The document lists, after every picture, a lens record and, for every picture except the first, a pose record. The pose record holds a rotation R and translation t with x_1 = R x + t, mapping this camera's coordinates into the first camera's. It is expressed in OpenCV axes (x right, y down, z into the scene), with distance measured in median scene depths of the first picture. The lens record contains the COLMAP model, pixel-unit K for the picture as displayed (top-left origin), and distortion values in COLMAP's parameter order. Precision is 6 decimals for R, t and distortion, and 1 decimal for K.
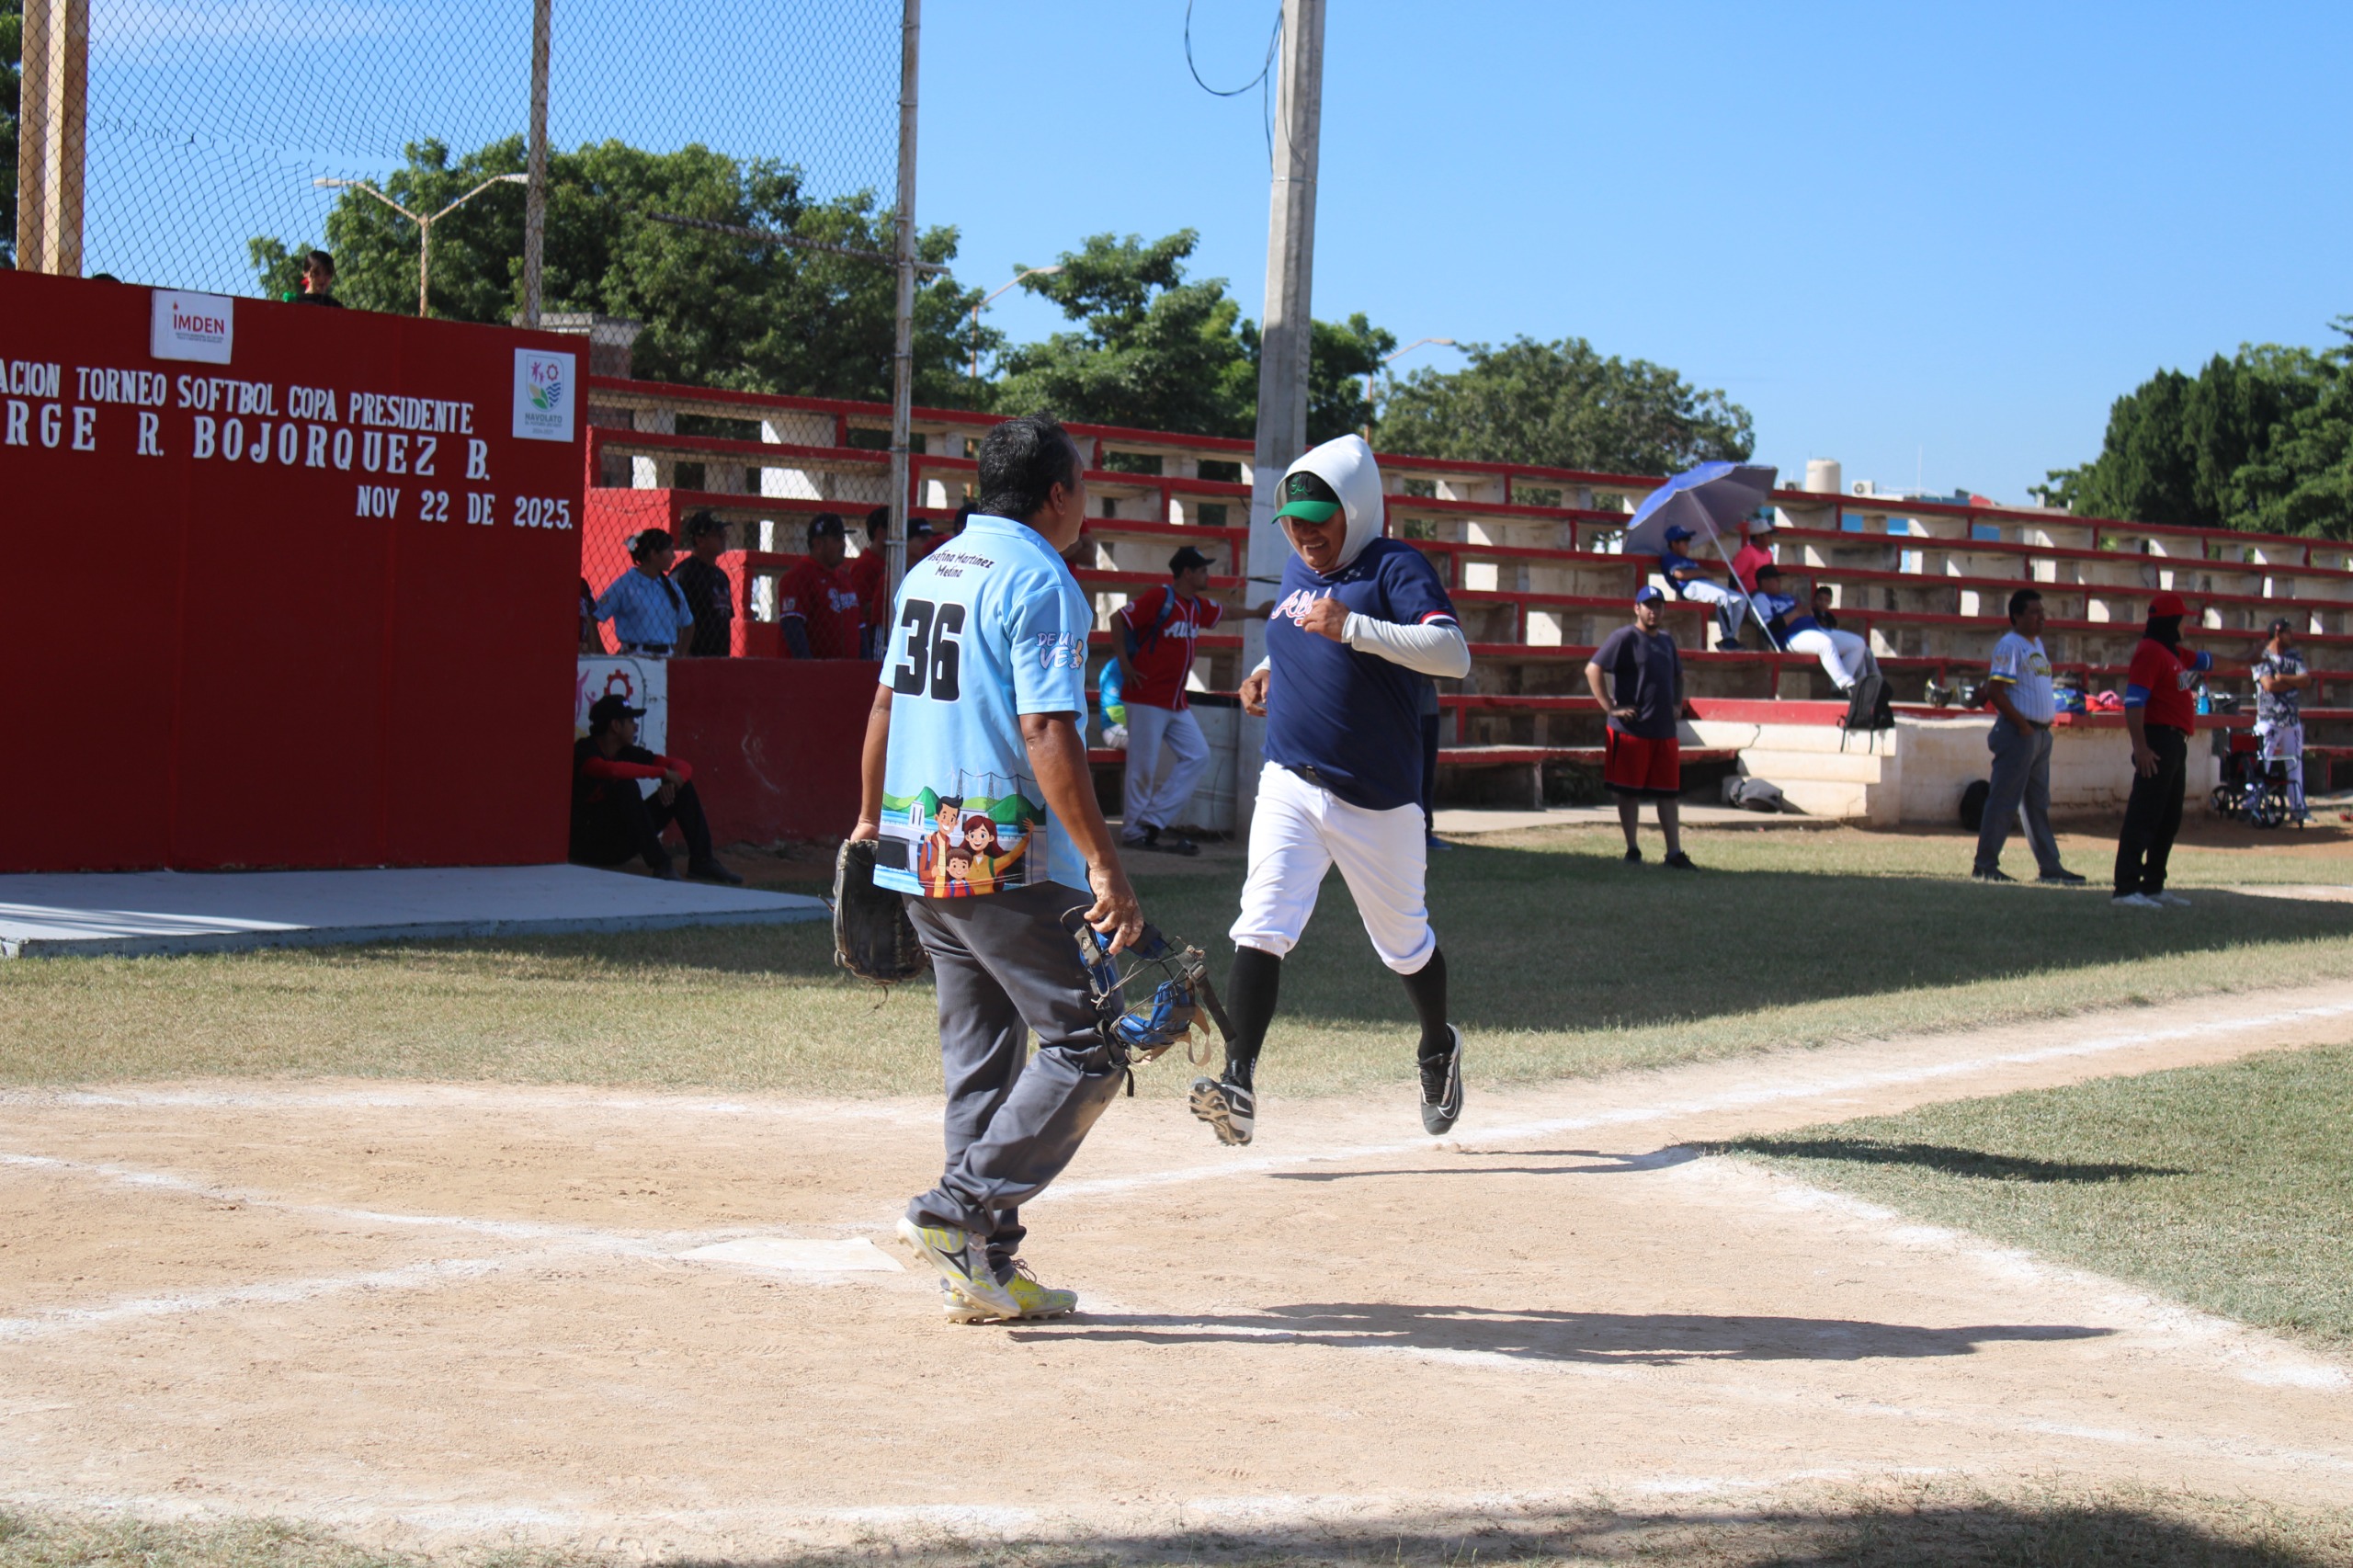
lens RADIAL K [[4725.9, 0, 1176.5], [0, 4725.9, 784.0], [0, 0, 1]] dist [0.009108, 0.109859]
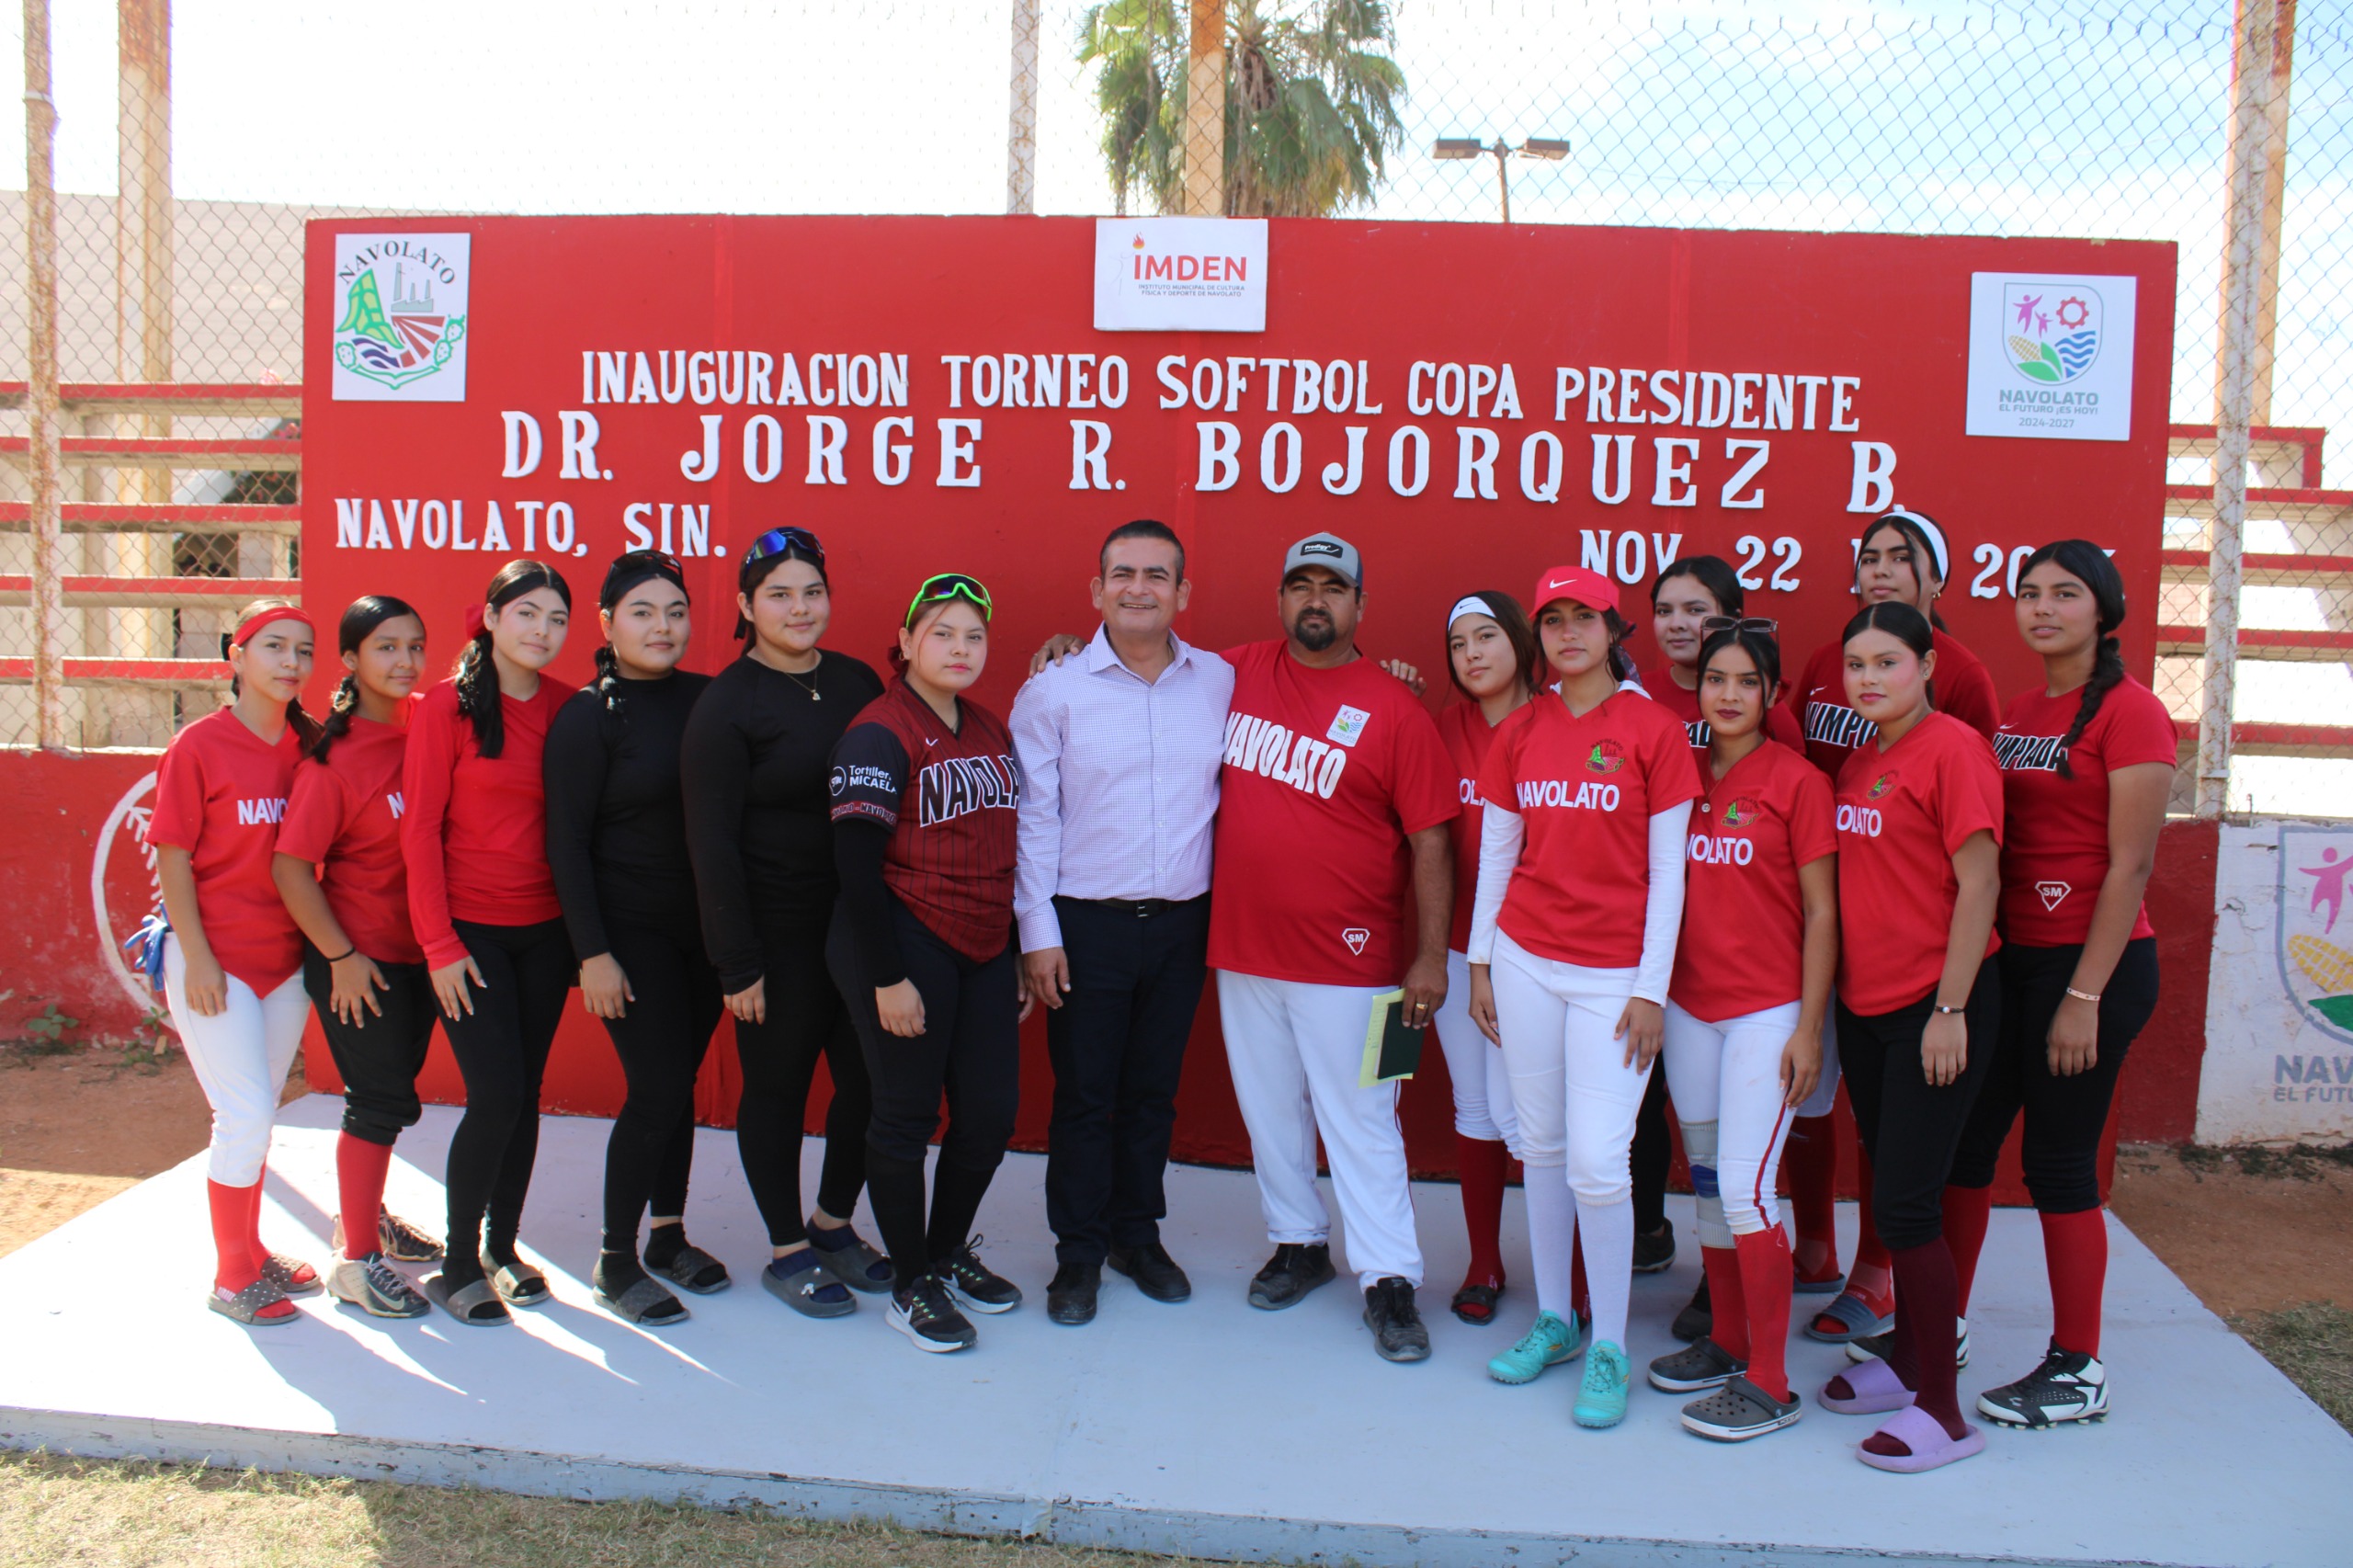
lens RADIAL K [[1963.3, 0, 1172.7], [0, 1963.3, 795.6], [0, 0, 1]] dist [-0.175217, 0.165809]
pose [[0.483198, 0.050526, -0.874052, 0.010104], [-0.038103, 0.998601, 0.036662, -0.037704], [0.874681, 0.015589, 0.484448, 0.843512]]
